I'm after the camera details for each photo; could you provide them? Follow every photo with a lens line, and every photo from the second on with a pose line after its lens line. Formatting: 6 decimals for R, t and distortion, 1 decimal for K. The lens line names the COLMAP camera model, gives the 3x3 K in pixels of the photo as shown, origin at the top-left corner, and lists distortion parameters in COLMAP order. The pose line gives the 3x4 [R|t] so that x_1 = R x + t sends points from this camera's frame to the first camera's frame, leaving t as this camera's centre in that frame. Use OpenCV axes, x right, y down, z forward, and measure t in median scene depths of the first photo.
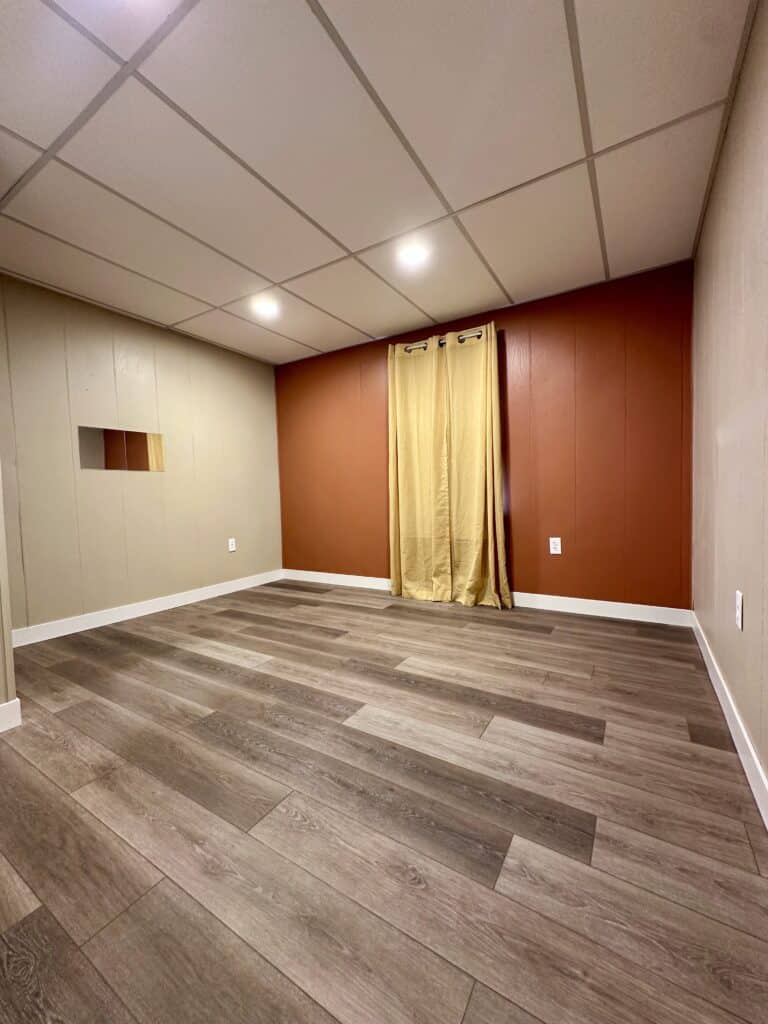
lens RADIAL K [[410.0, 0, 384.0], [0, 410.0, 512.0], [0, 0, 1]] dist [-0.007462, 0.001187]
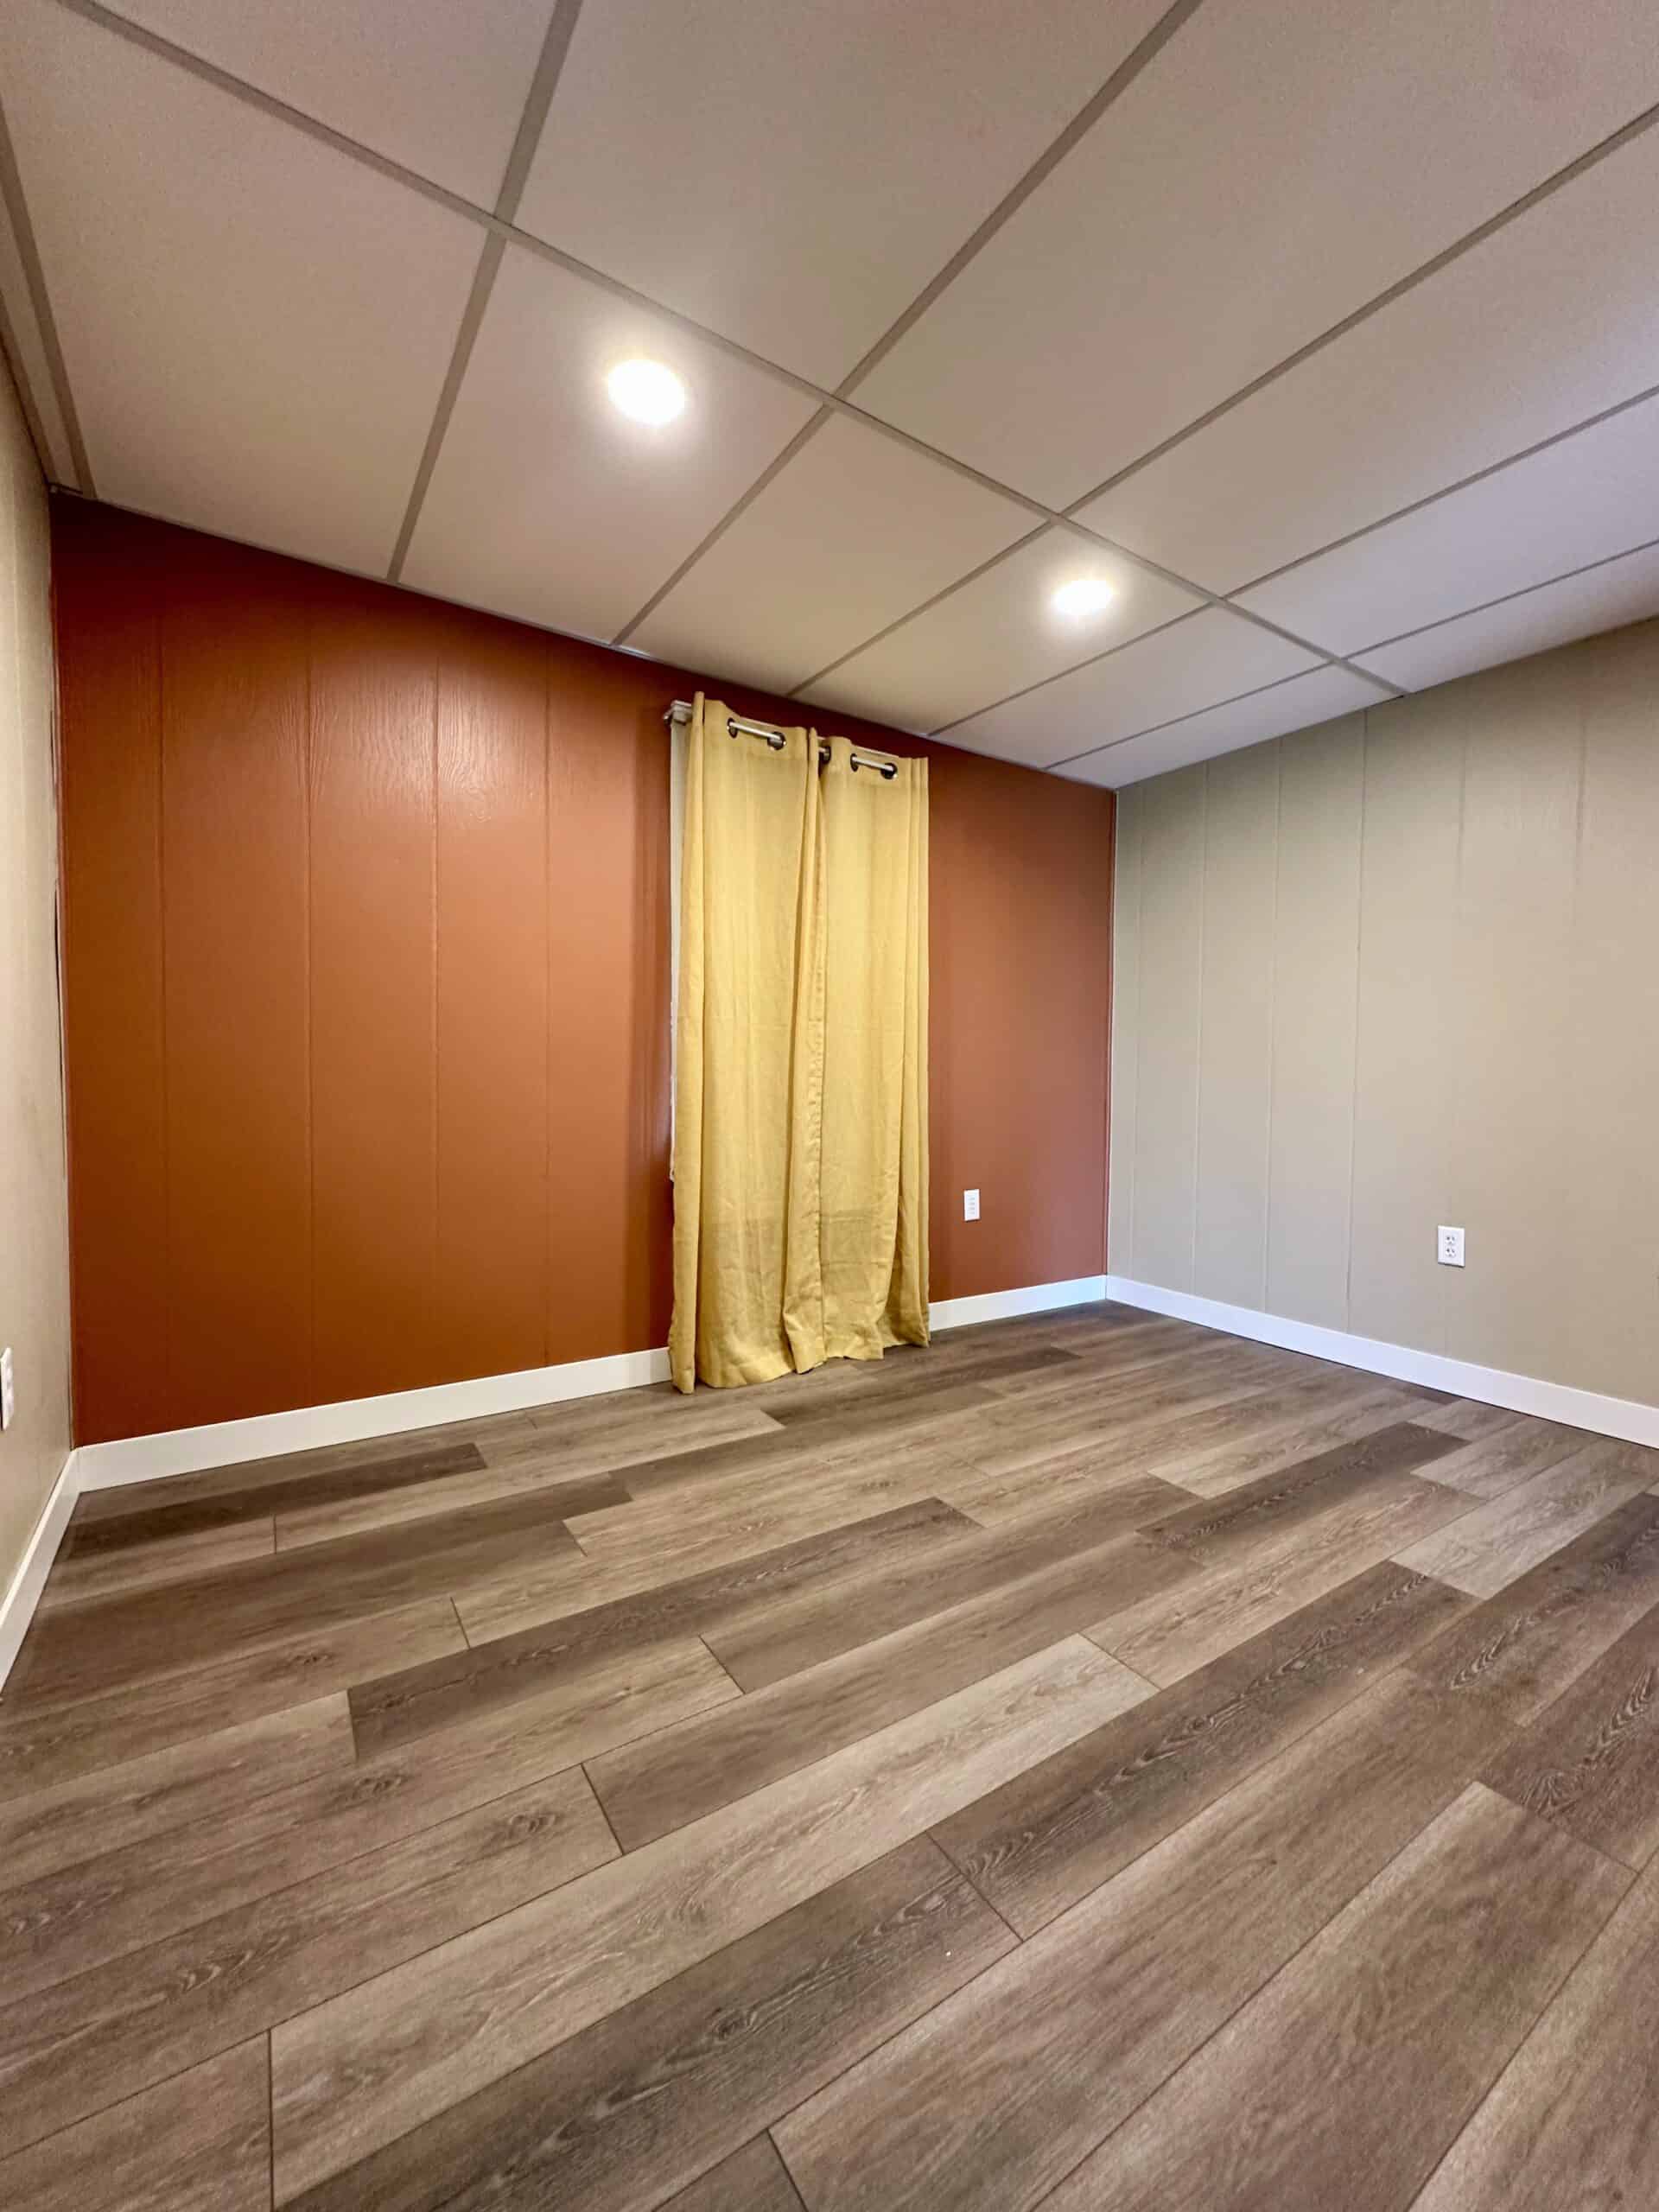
lens RADIAL K [[885.7, 0, 829.5], [0, 885.7, 1106.0], [0, 0, 1]] dist [-0.007462, 0.001187]
pose [[0.422854, 0.000018, 0.906198, -0.882948], [0.016589, 0.999832, -0.007761, -0.053044], [-0.906046, 0.018315, 0.422782, 0.791643]]
